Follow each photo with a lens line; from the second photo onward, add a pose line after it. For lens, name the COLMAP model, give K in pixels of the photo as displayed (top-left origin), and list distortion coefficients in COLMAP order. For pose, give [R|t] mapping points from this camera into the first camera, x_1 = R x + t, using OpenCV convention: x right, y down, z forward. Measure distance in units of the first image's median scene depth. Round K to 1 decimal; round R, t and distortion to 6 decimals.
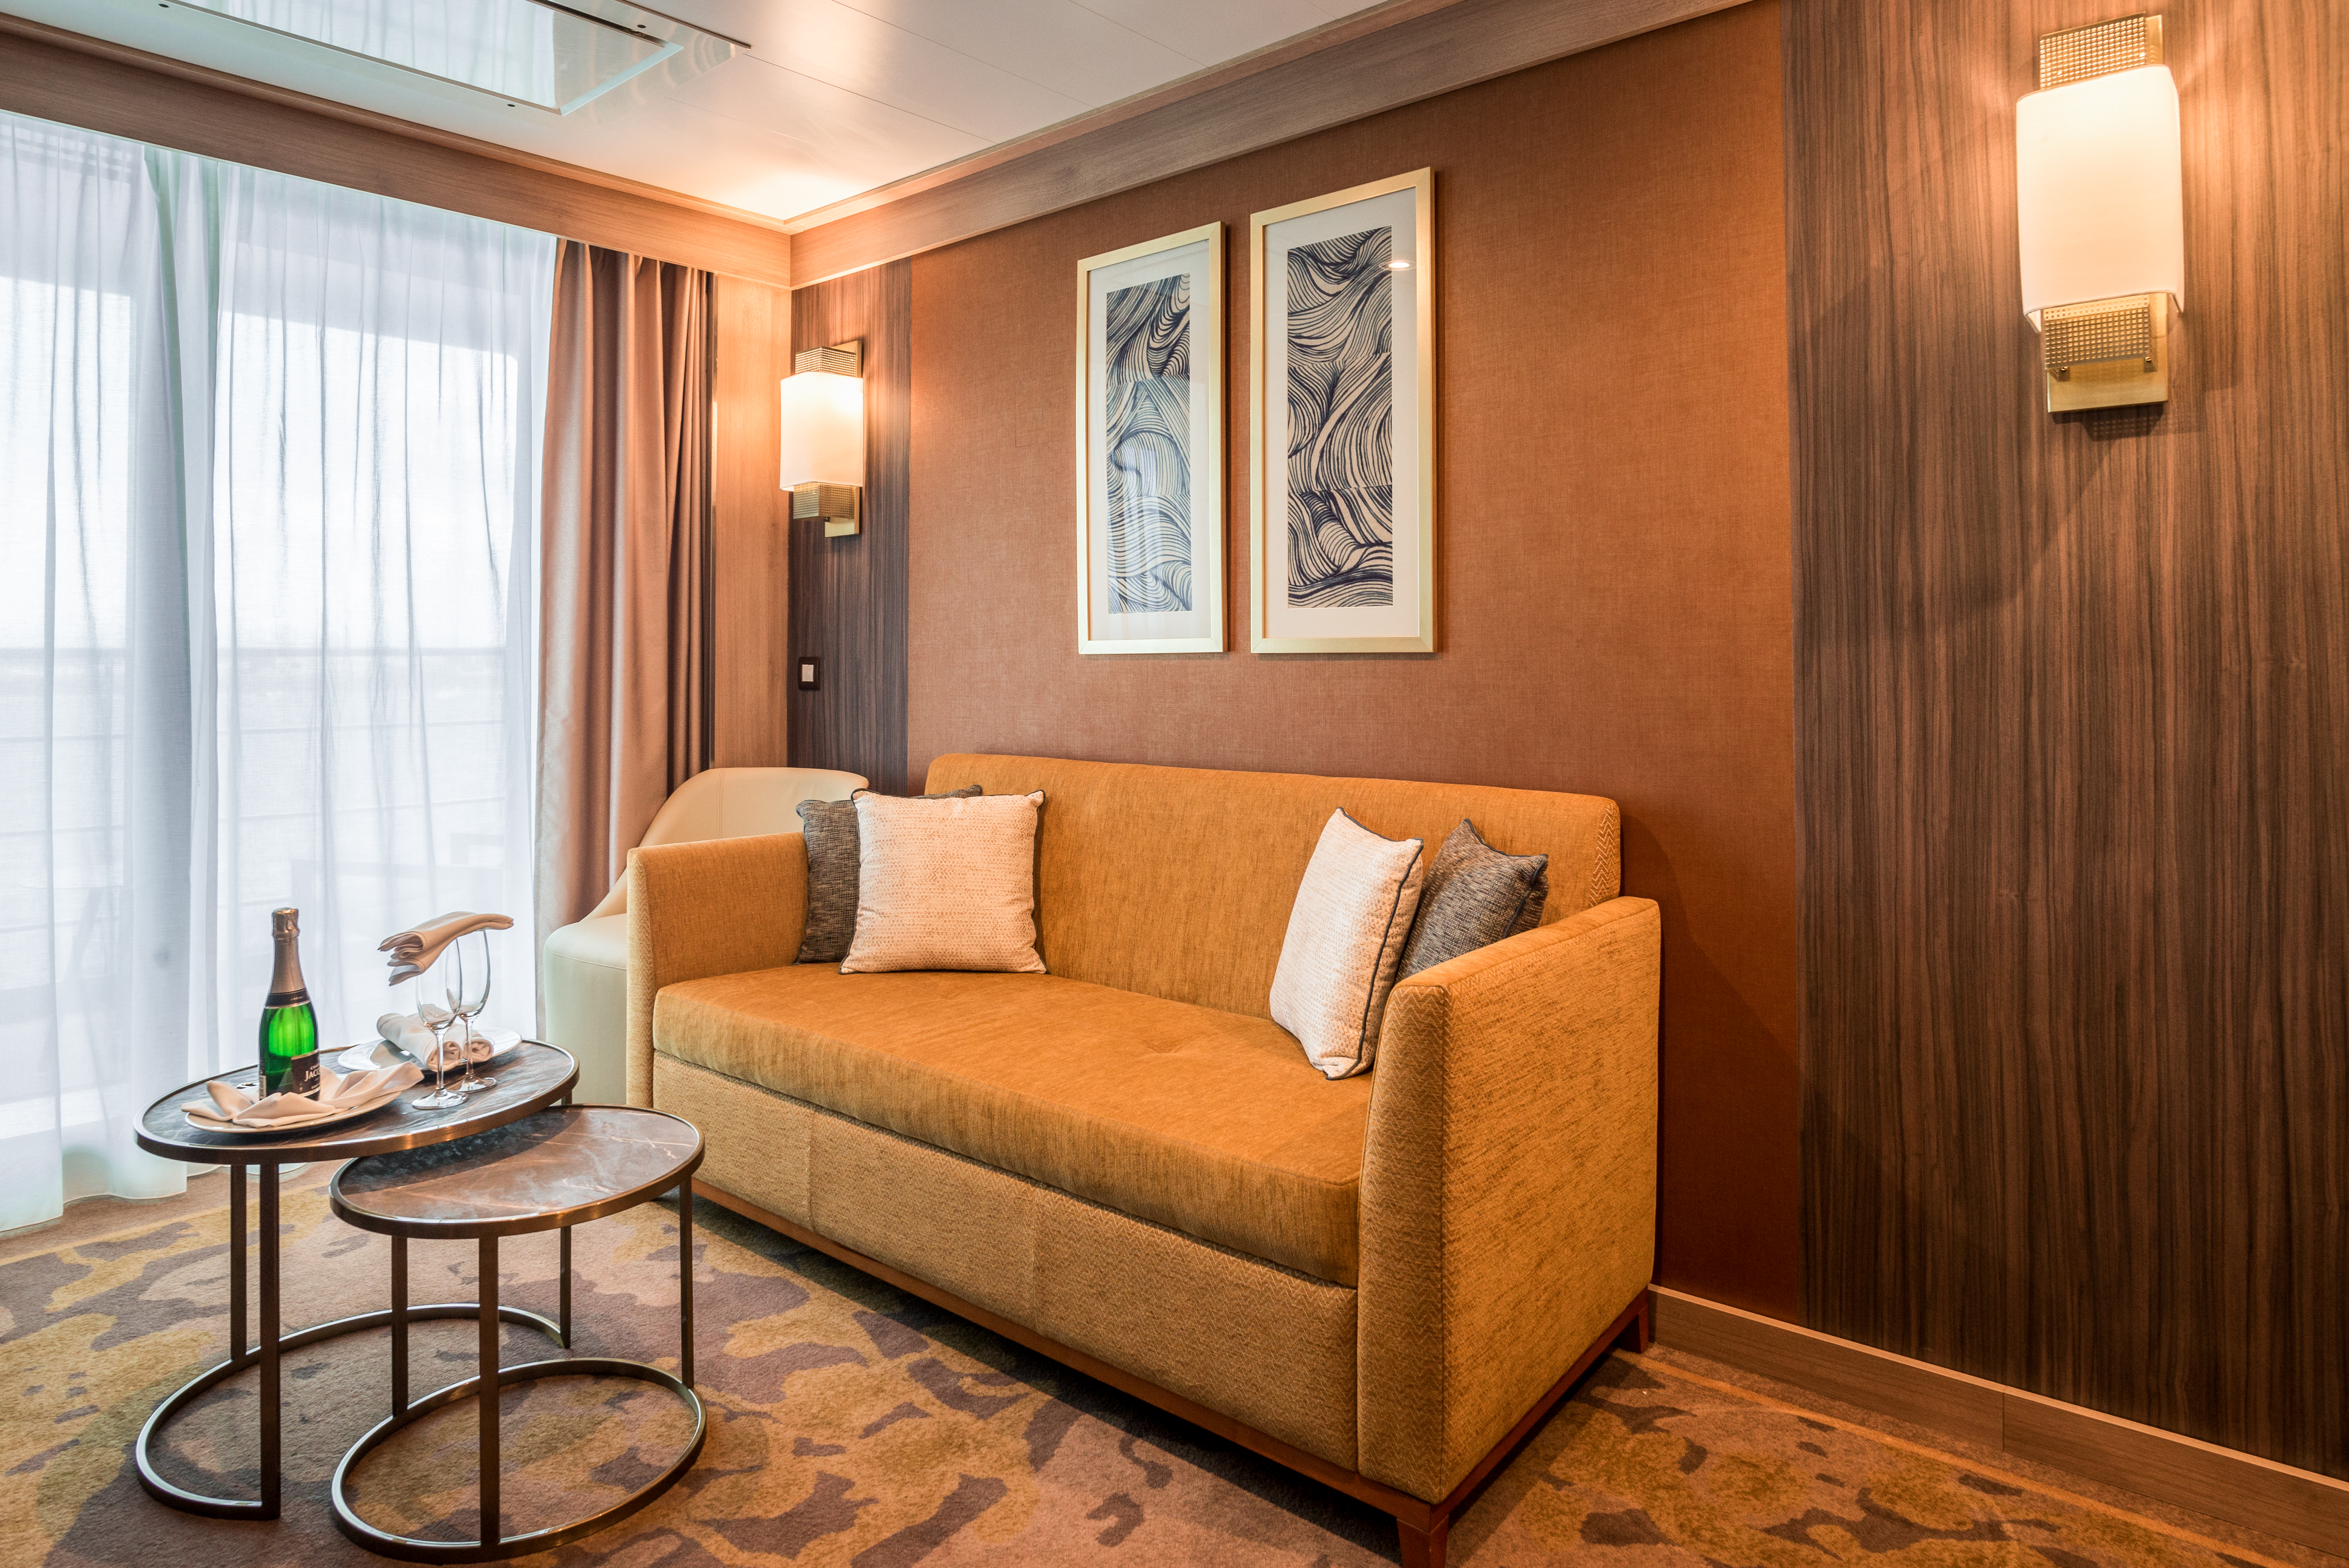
lens RADIAL K [[1406.8, 0, 1090.8], [0, 1406.8, 726.5], [0, 0, 1]] dist [-0.002983, 0.000409]
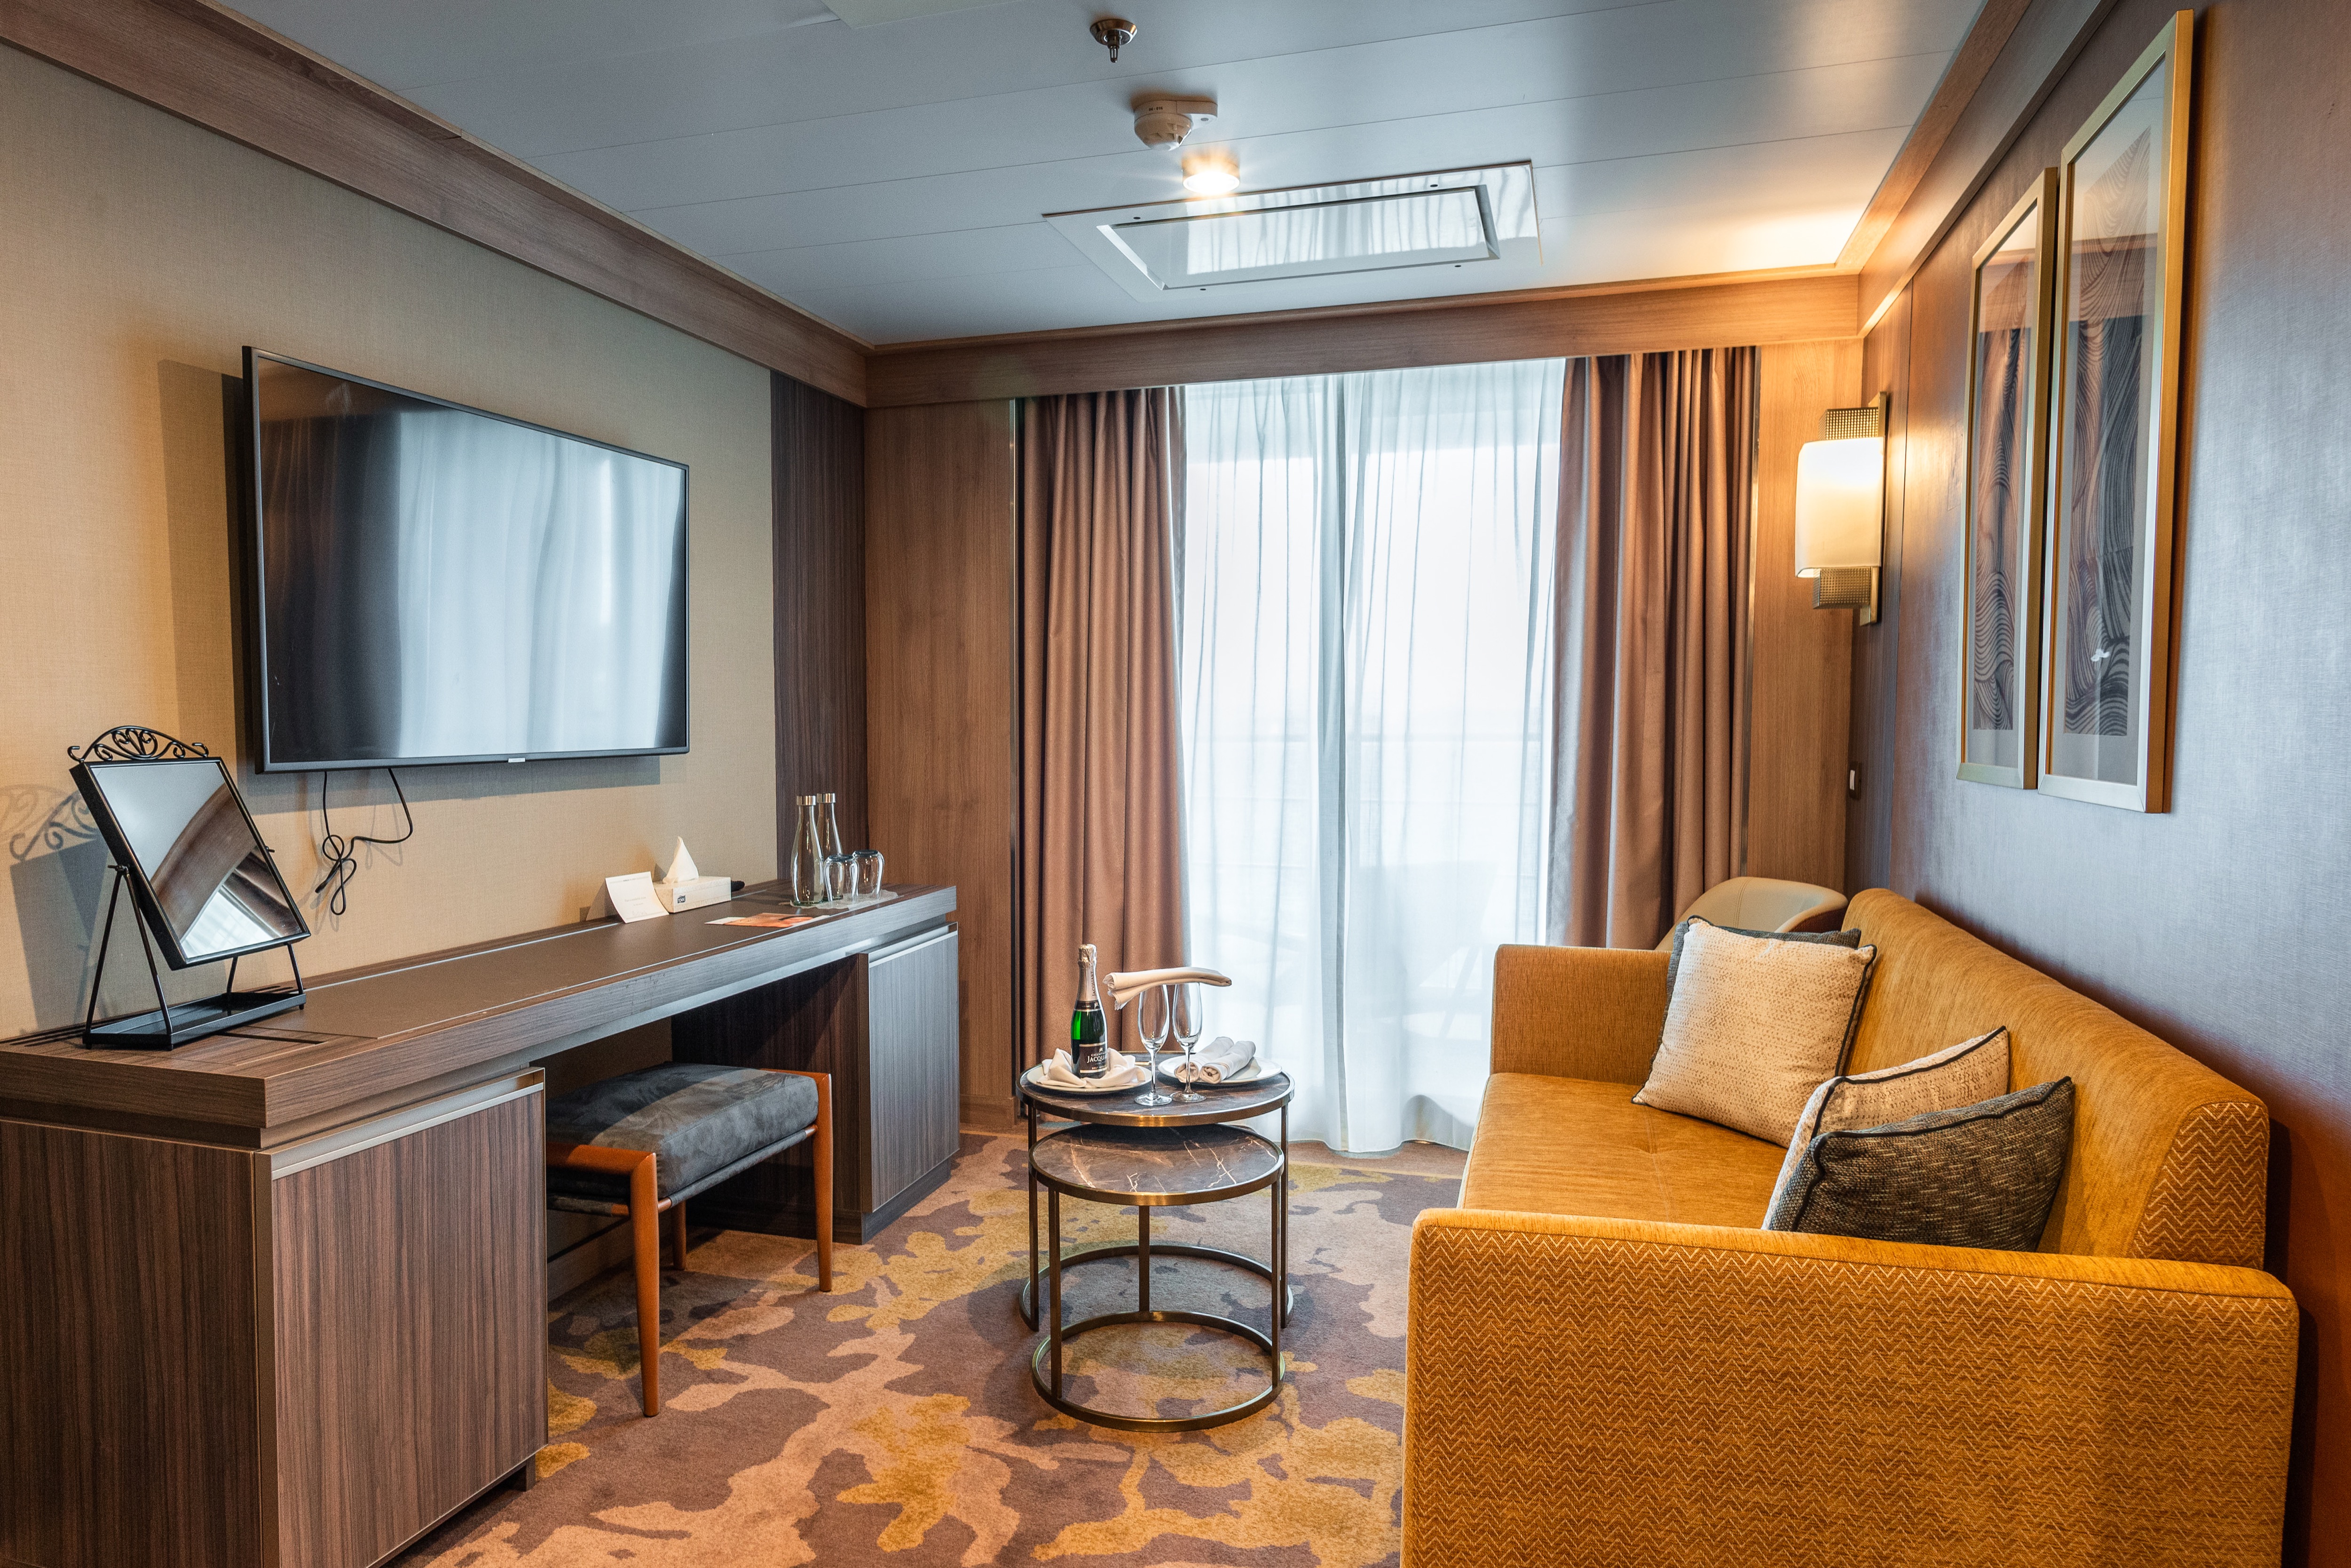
lens RADIAL K [[1413.2, 0, 1167.0], [0, 1413.2, 904.2], [0, 0, 1]] dist [-0.000440, 0.000663]
pose [[0.457223, 0.119260, -0.881320, 0.555357], [-0.040783, 0.992737, 0.113179, -0.060544], [0.888417, -0.015805, 0.458766, 0.289214]]
